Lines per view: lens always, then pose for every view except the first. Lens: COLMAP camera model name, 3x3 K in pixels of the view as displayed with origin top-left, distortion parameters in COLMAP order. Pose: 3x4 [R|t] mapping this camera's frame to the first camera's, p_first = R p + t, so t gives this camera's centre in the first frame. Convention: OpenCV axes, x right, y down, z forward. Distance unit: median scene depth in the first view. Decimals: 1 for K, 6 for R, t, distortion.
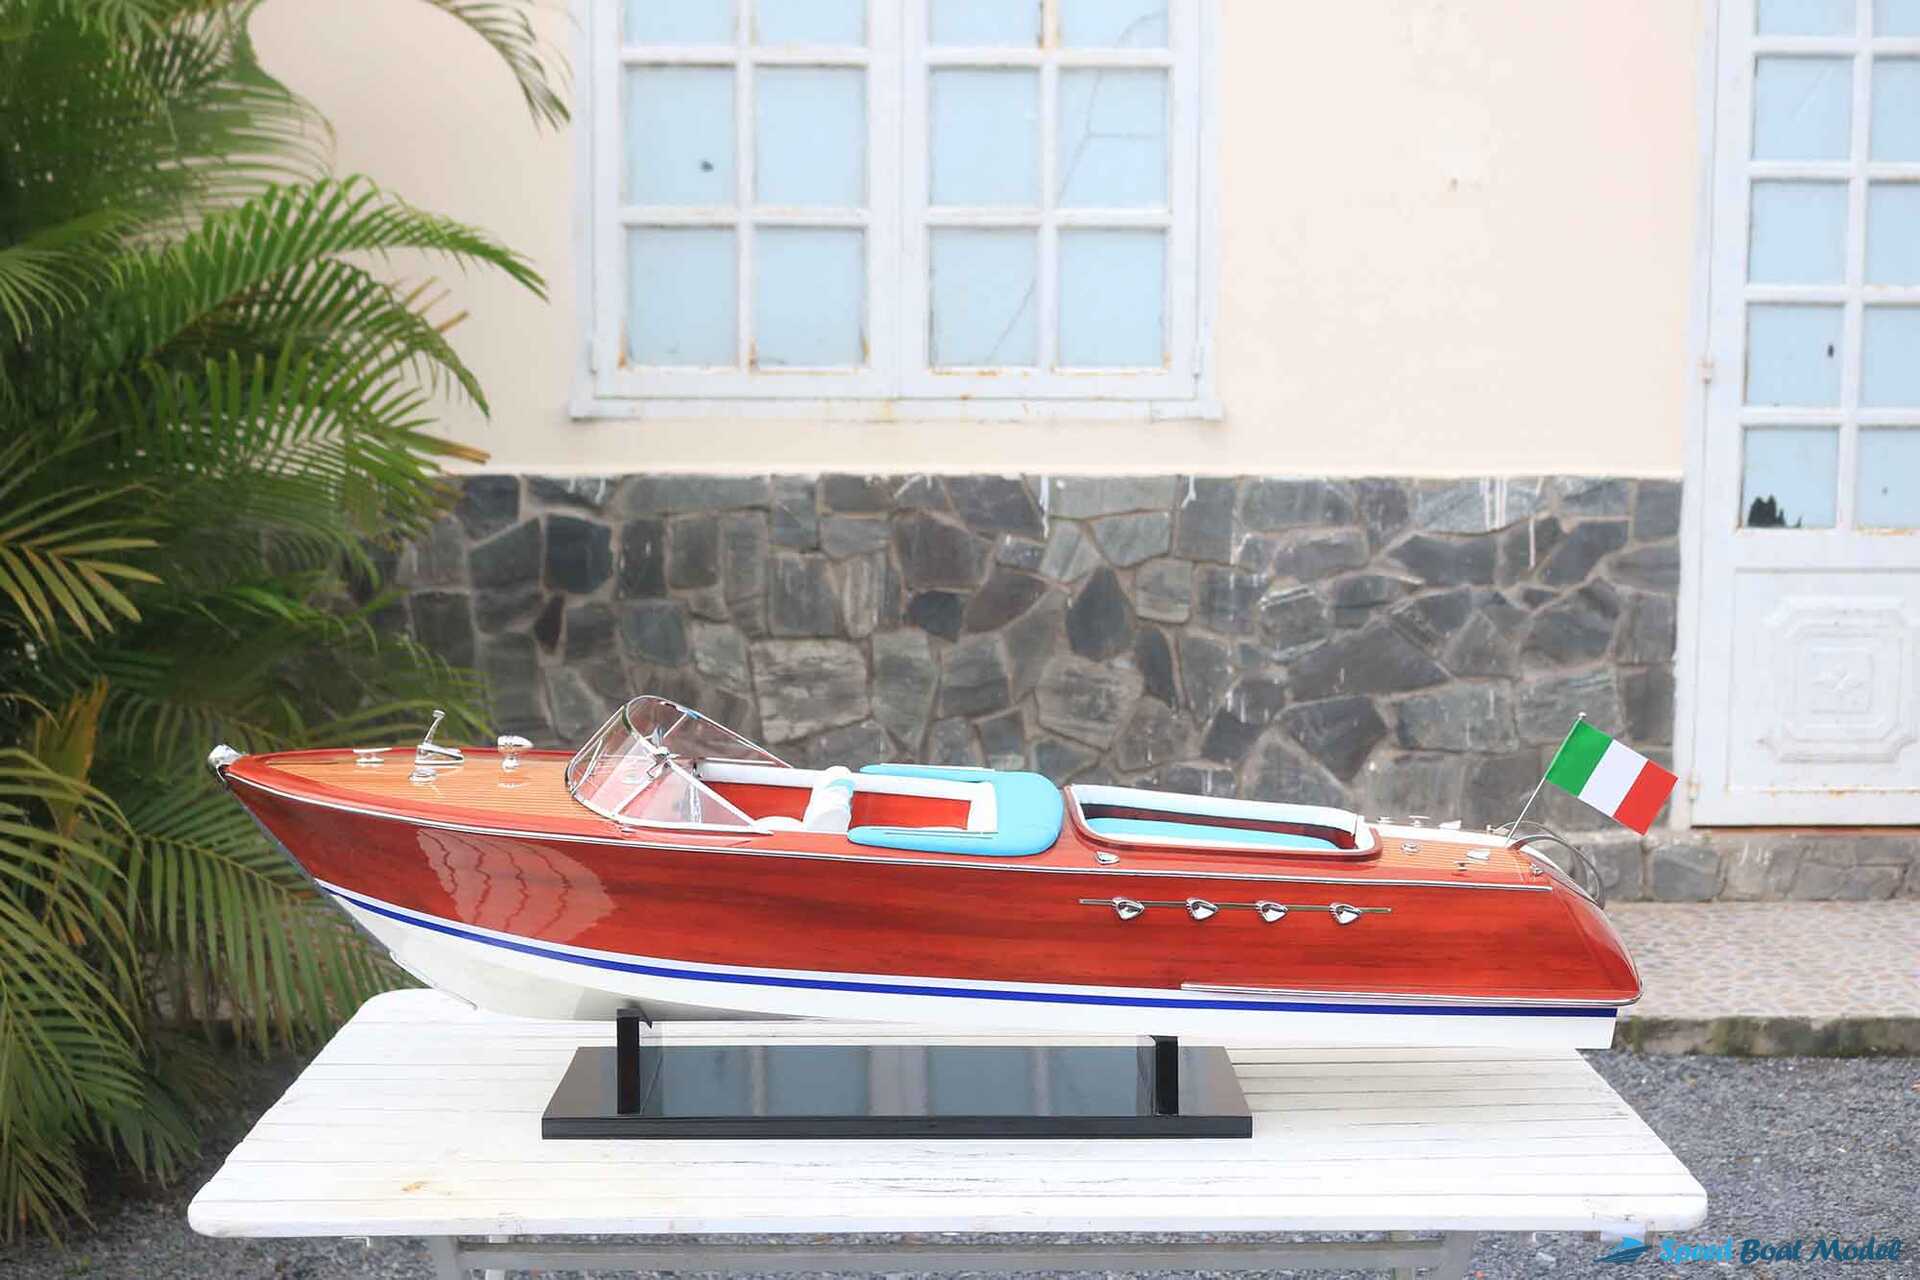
lens RADIAL K [[2676.6, 0, 960.0], [0, 2676.6, 640.0], [0, 0, 1]] dist [-0.055117, 0.072032]
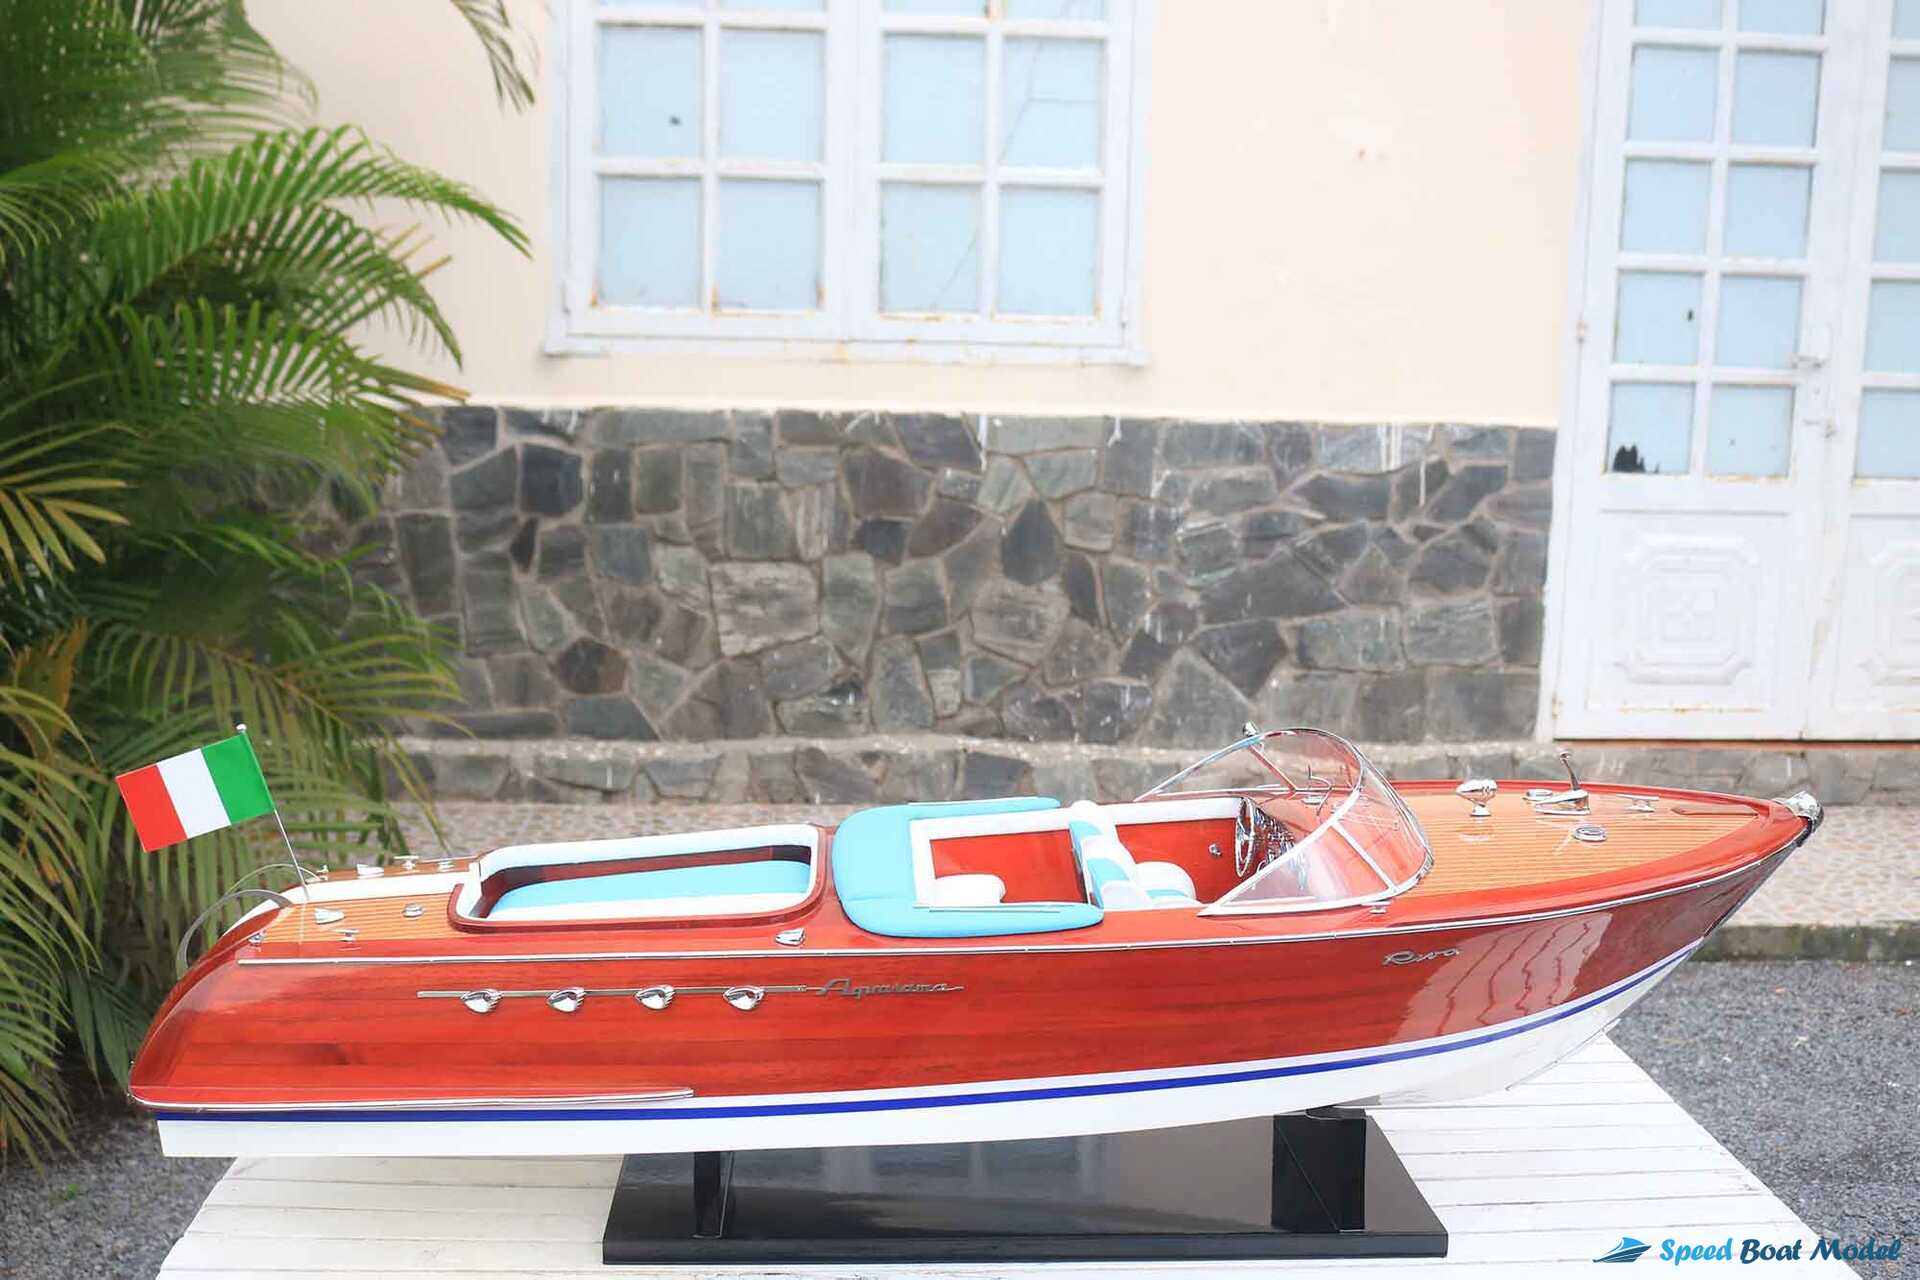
lens RADIAL K [[2119.1, 0, 960.0], [0, 2119.1, 640.0], [0, 0, 1]] dist [-0.105193, 0.140568]
pose [[0.998468, 0.011498, 0.054133, -0.023203], [-0.014446, 0.998415, 0.054388, -0.016360], [-0.053422, -0.055087, 0.997051, 0.136899]]
